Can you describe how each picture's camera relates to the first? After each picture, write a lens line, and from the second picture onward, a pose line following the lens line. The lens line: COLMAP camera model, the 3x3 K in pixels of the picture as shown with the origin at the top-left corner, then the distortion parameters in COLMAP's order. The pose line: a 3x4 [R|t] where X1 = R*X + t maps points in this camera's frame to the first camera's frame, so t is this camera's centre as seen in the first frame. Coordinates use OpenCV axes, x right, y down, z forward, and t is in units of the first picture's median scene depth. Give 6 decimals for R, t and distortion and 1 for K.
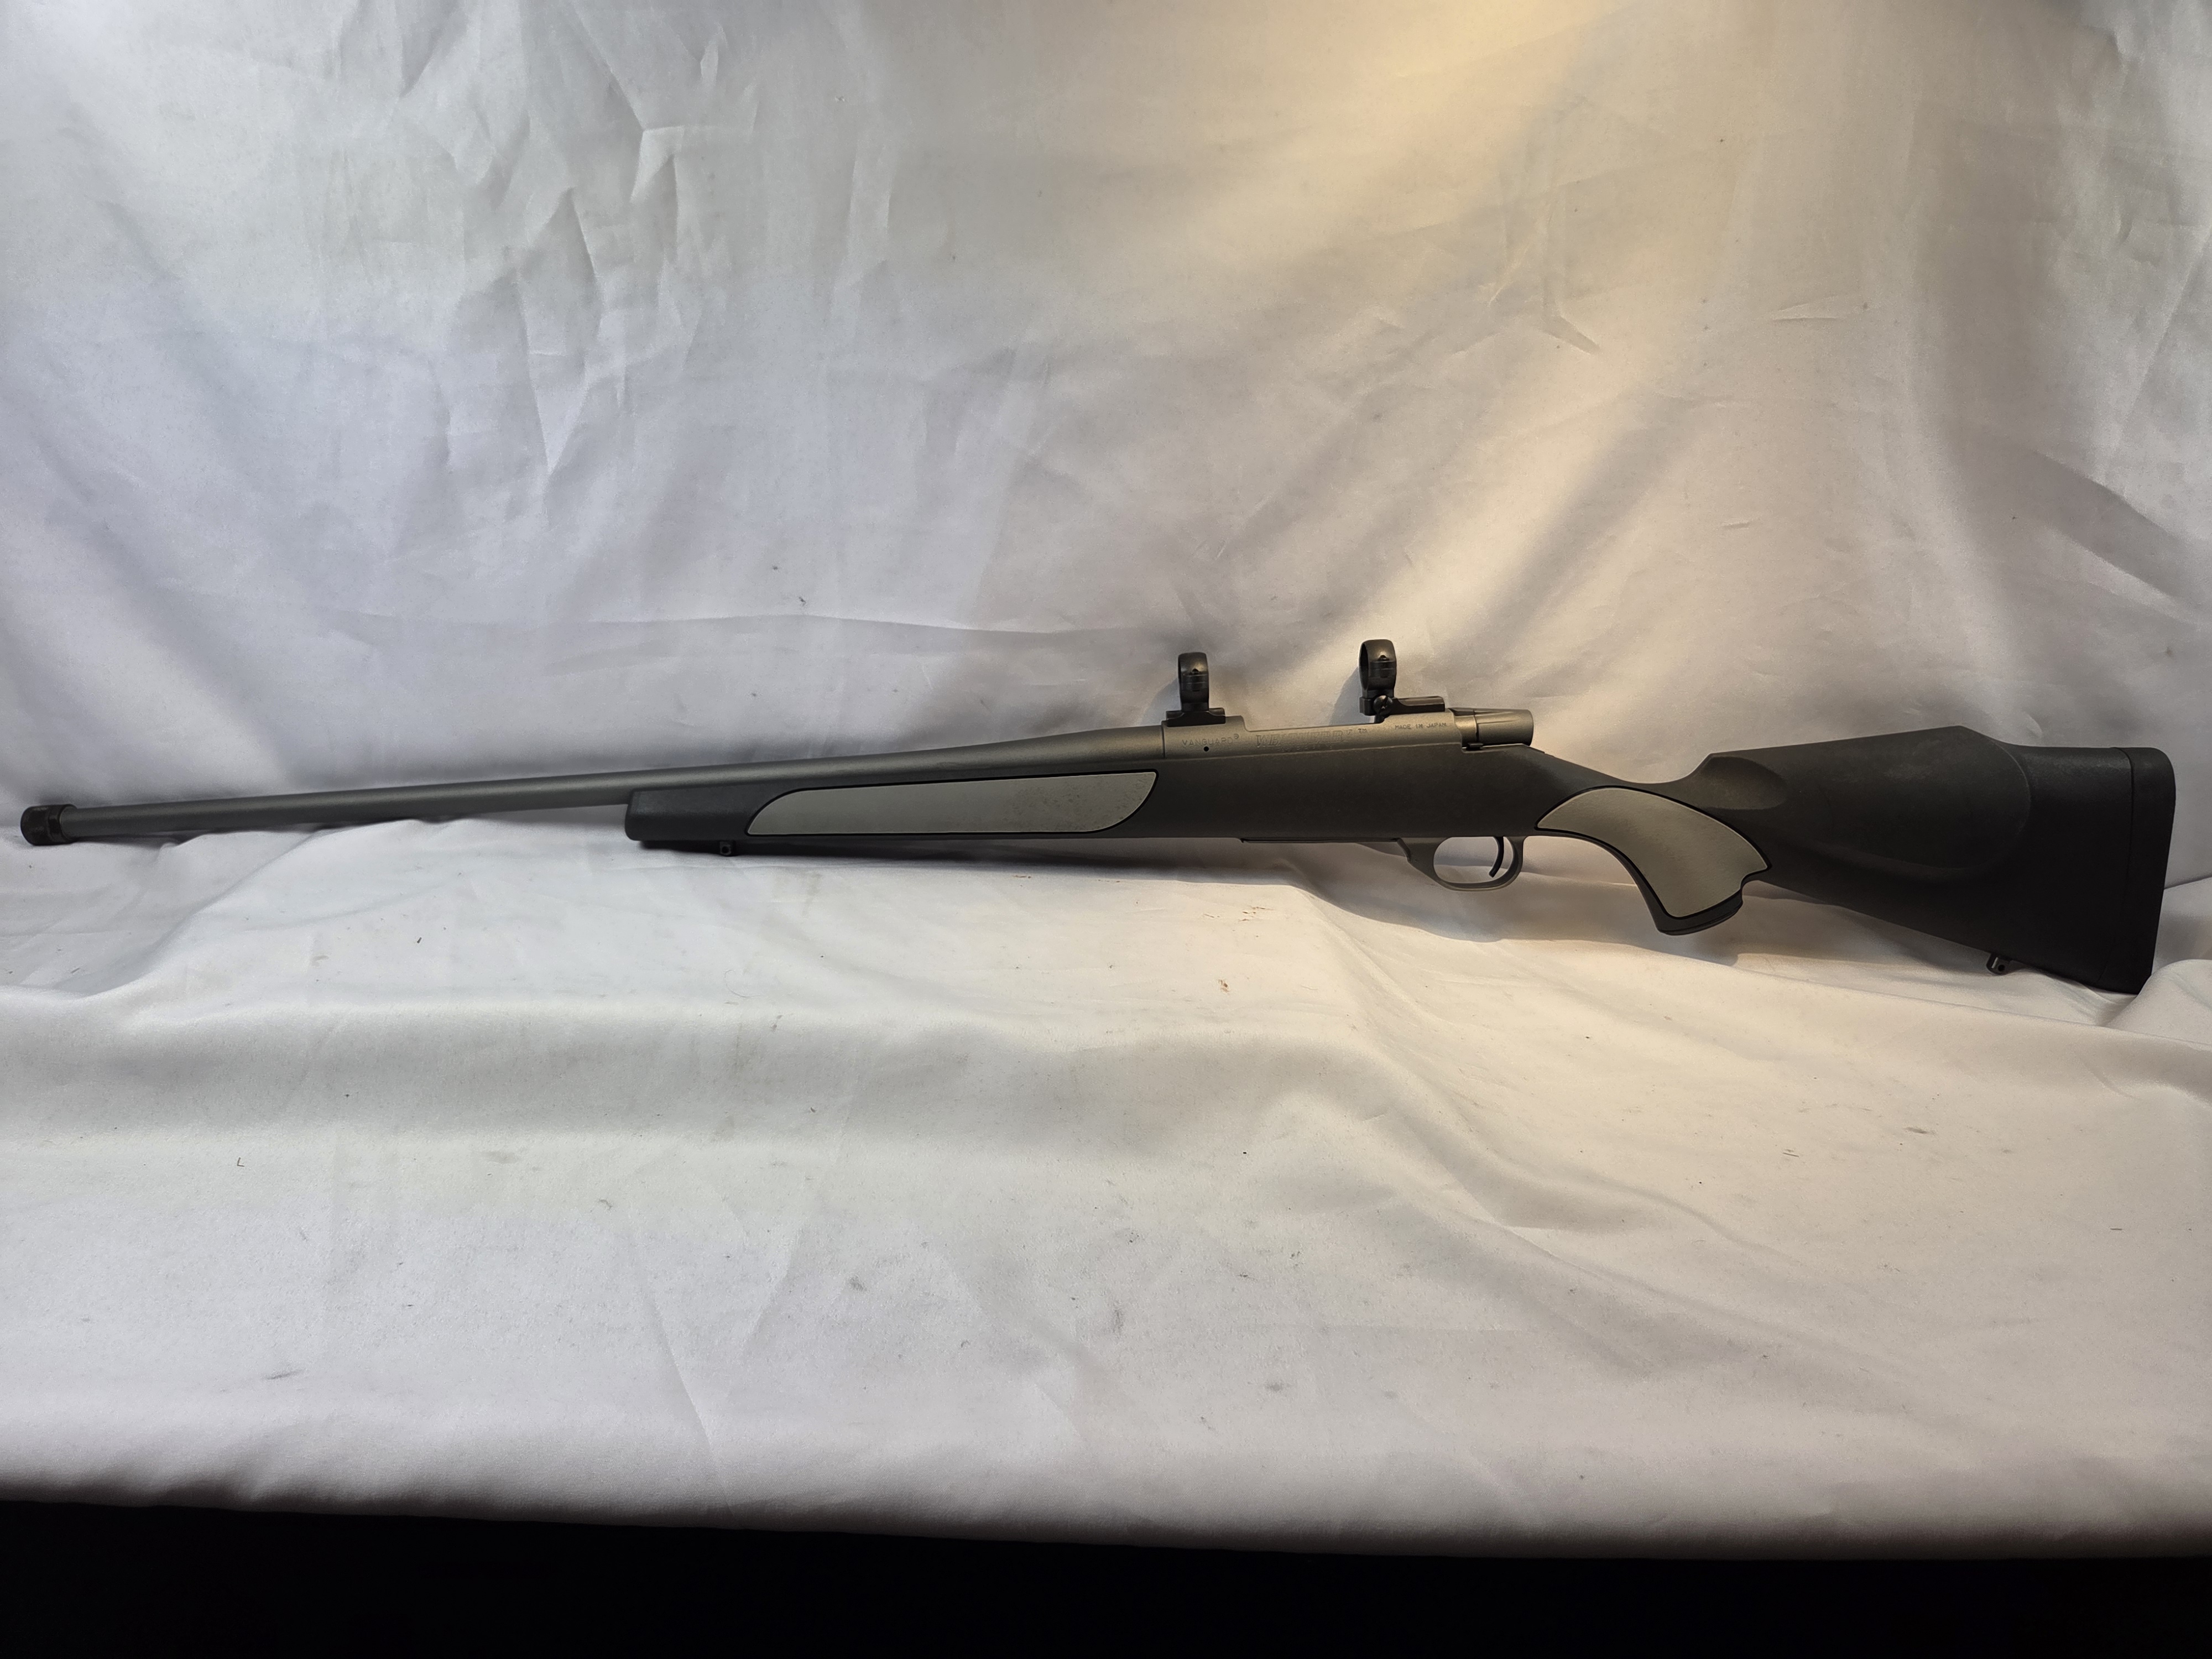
lens RADIAL K [[1480.1, 0, 1106.0], [0, 1480.1, 829.5], [0, 0, 1]] dist [0.000701, -0.001068]
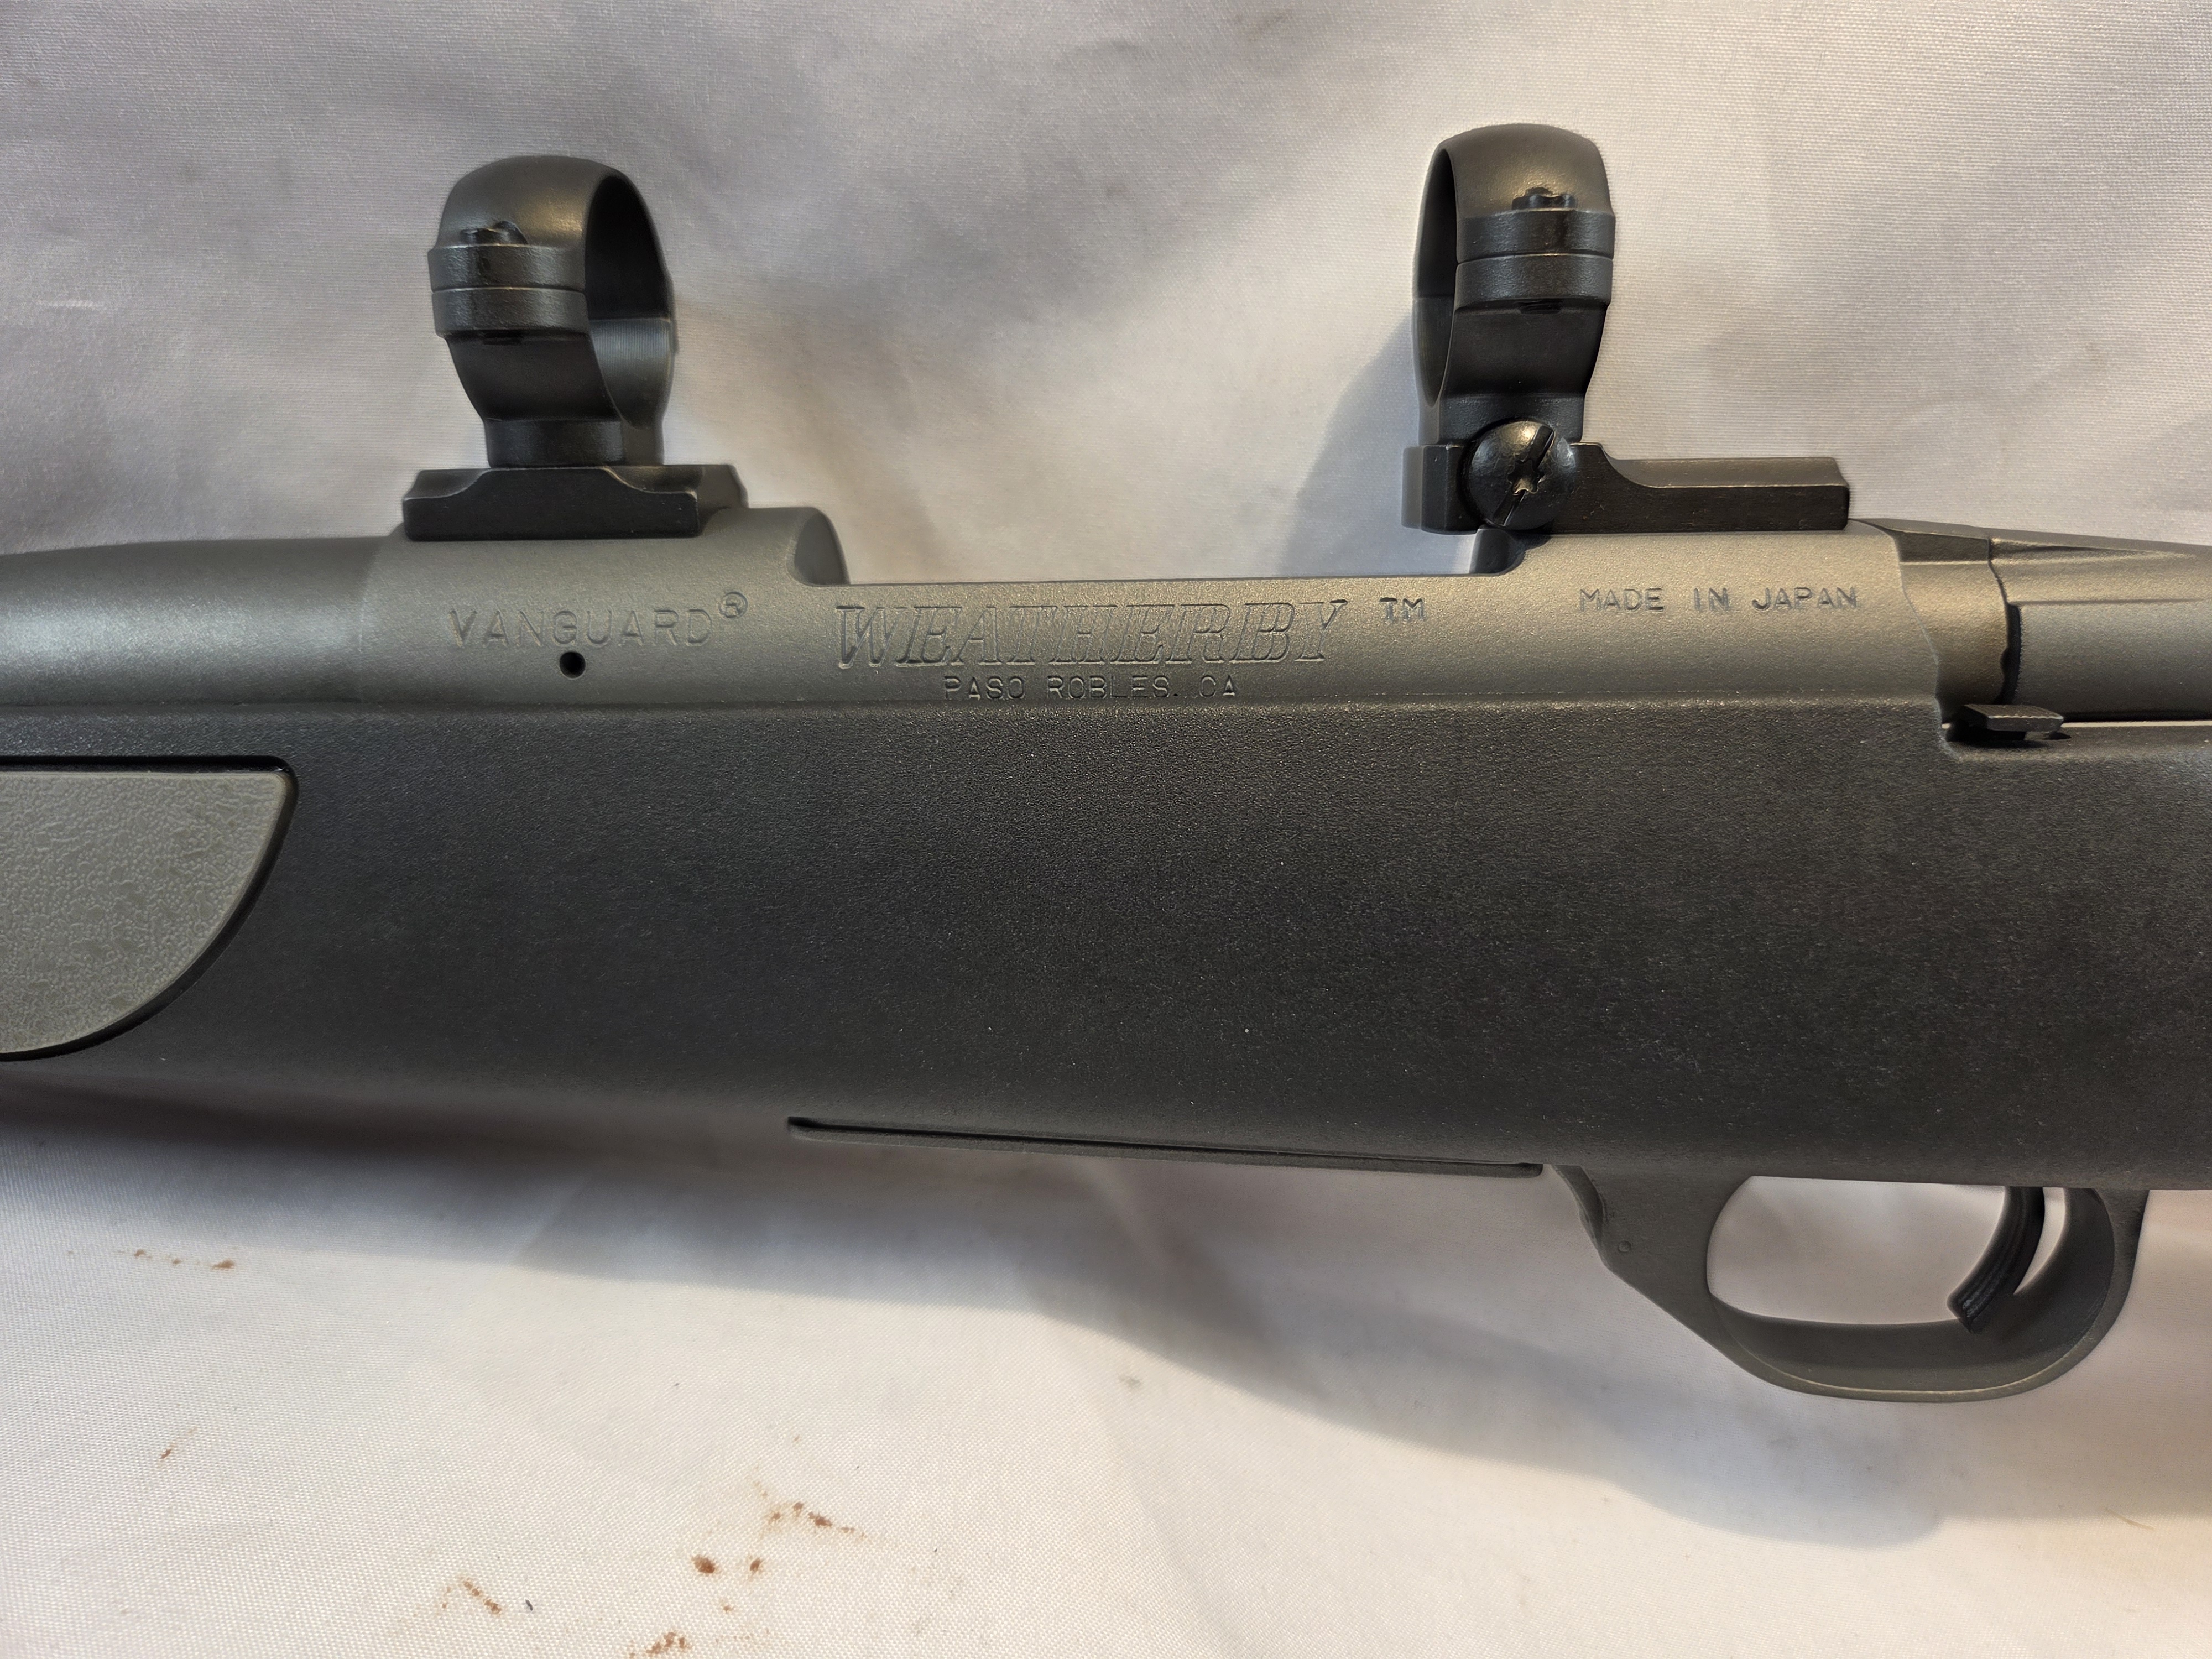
lens RADIAL K [[1489.3, 0, 1106.0], [0, 1489.3, 829.5], [0, 0, 1]] dist [-0.045979, -0.000385]
pose [[0.996973, 0.053946, -0.055983, 0.146739], [-0.049433, 0.995642, 0.079084, -0.051886], [0.060005, -0.076078, 0.995295, 0.804595]]
